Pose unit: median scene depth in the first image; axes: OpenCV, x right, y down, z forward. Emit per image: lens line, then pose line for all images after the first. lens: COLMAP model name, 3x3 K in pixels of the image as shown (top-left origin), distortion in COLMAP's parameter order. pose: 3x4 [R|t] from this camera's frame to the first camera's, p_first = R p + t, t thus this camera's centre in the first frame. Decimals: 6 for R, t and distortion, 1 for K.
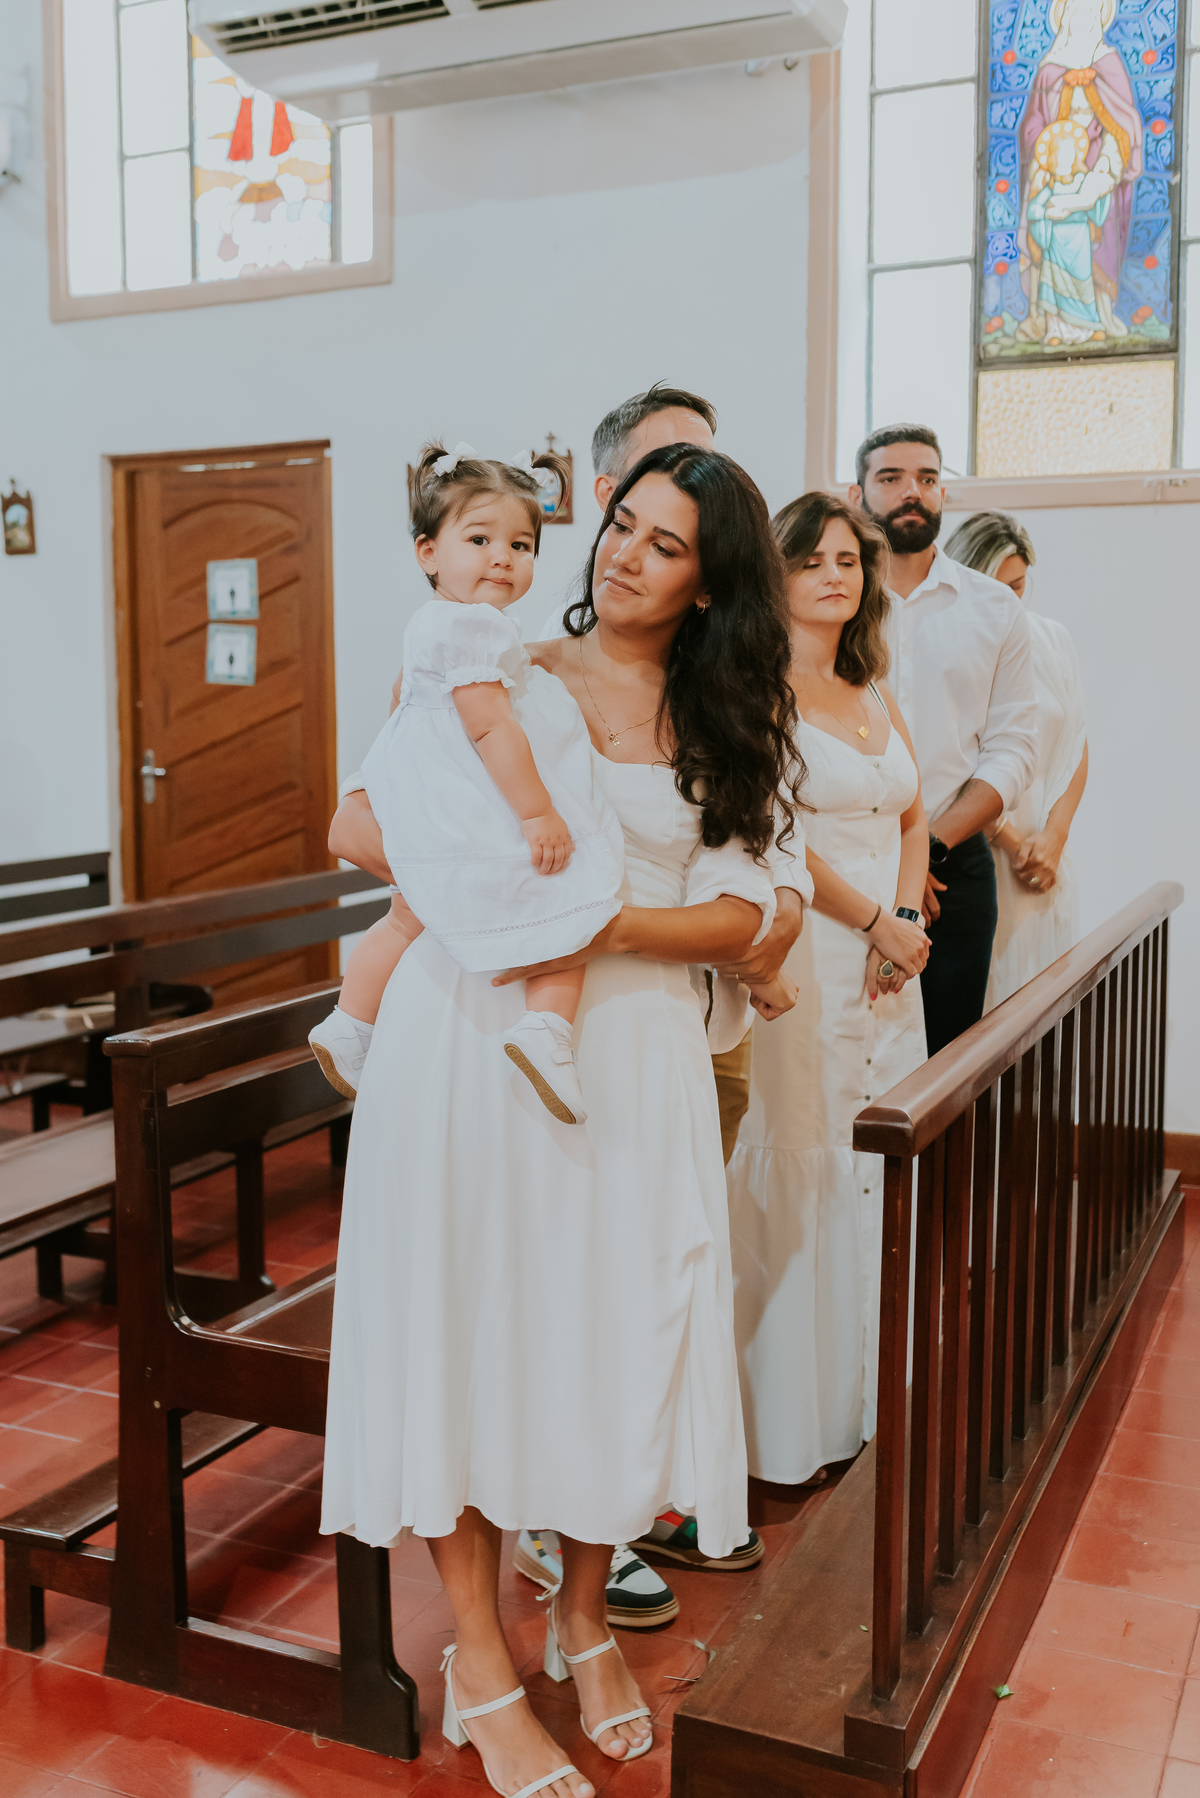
lens RADIAL K [[1758.6, 0, 591.9], [0, 1758.6, 840.9], [0, 0, 1]] dist [0.001115, 0.000000]
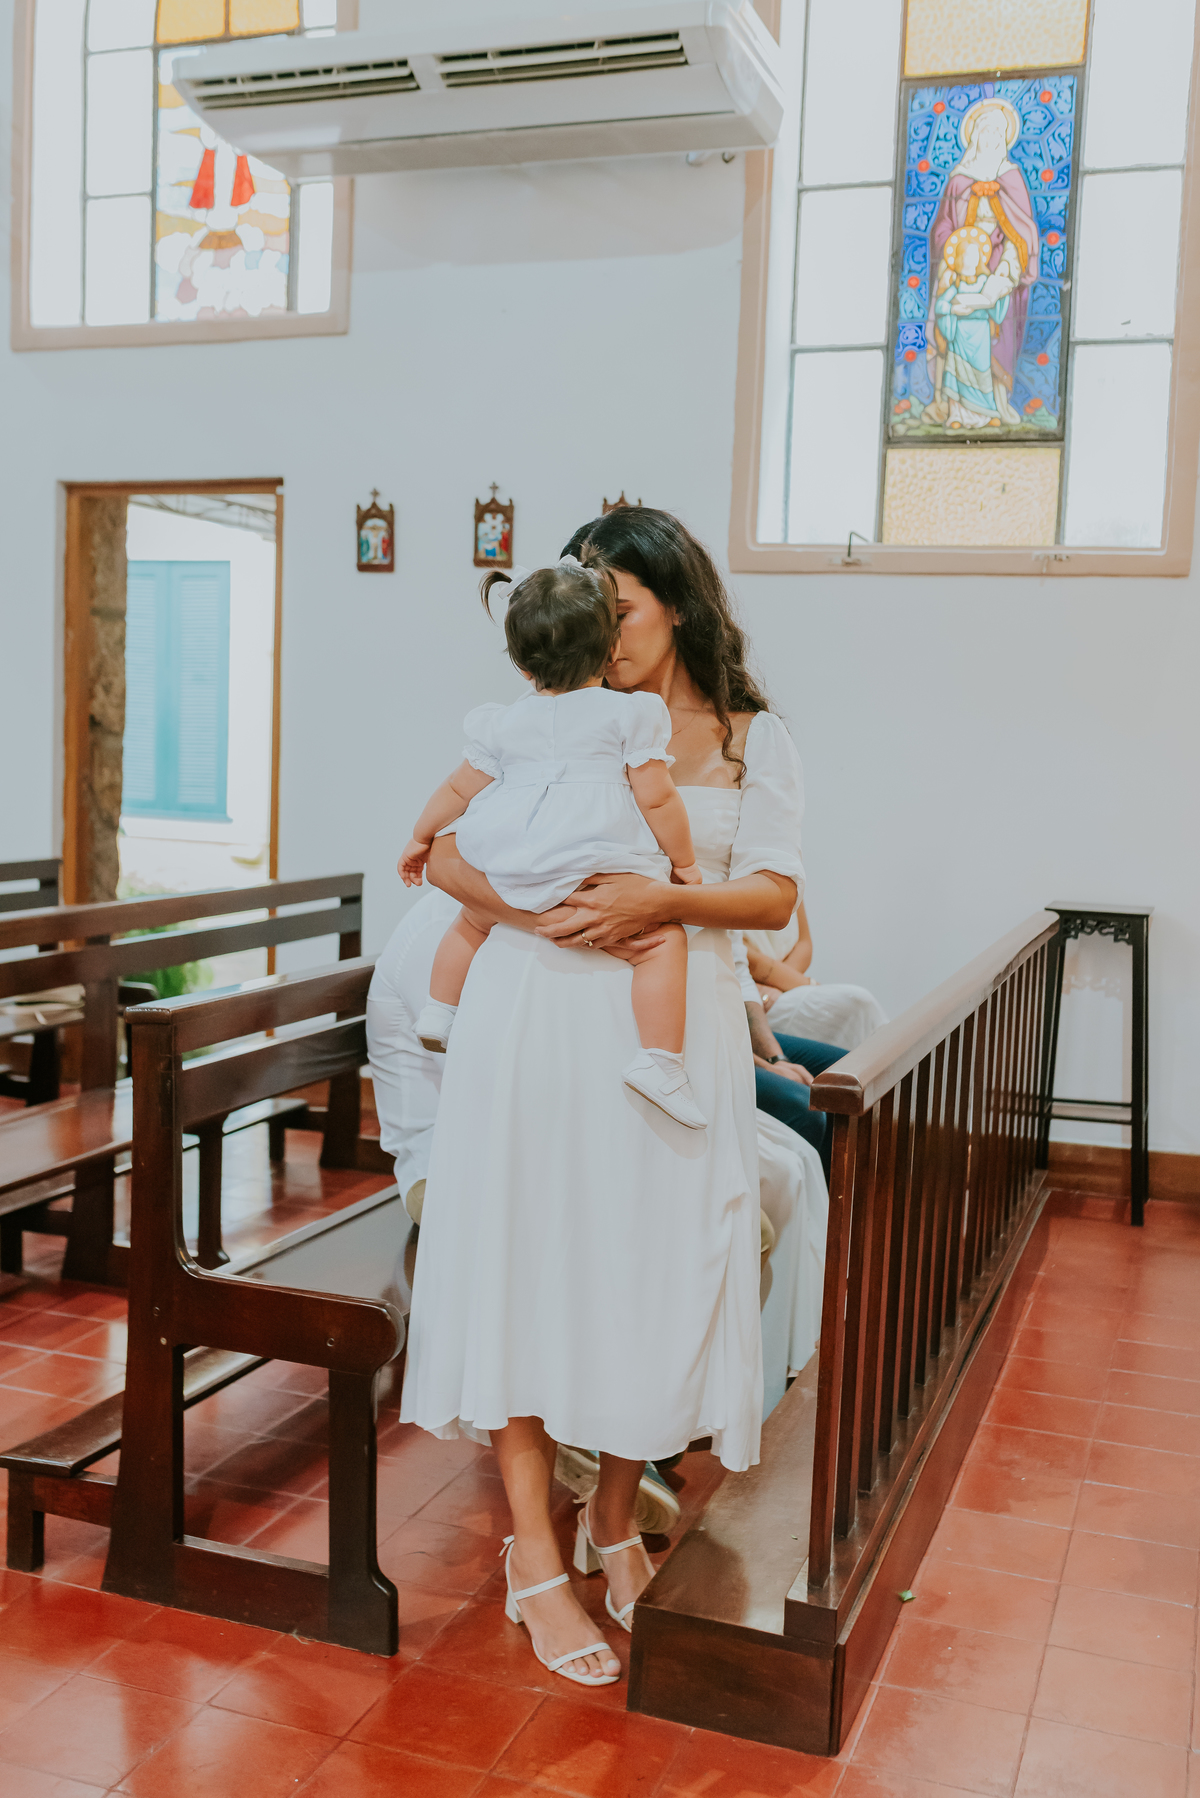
lens RADIAL K [[1758.6, 0, 600.6], [0, 1758.6, 902.3], [0, 0, 1]] dist [0.001115, 0.000000]
pose [[0.994423, 0.031156, 0.100763, -0.062379], [-0.030994, 0.999515, -0.003178, 0.027071], [-0.100813, 0.000037, 0.994905, -0.080033]]
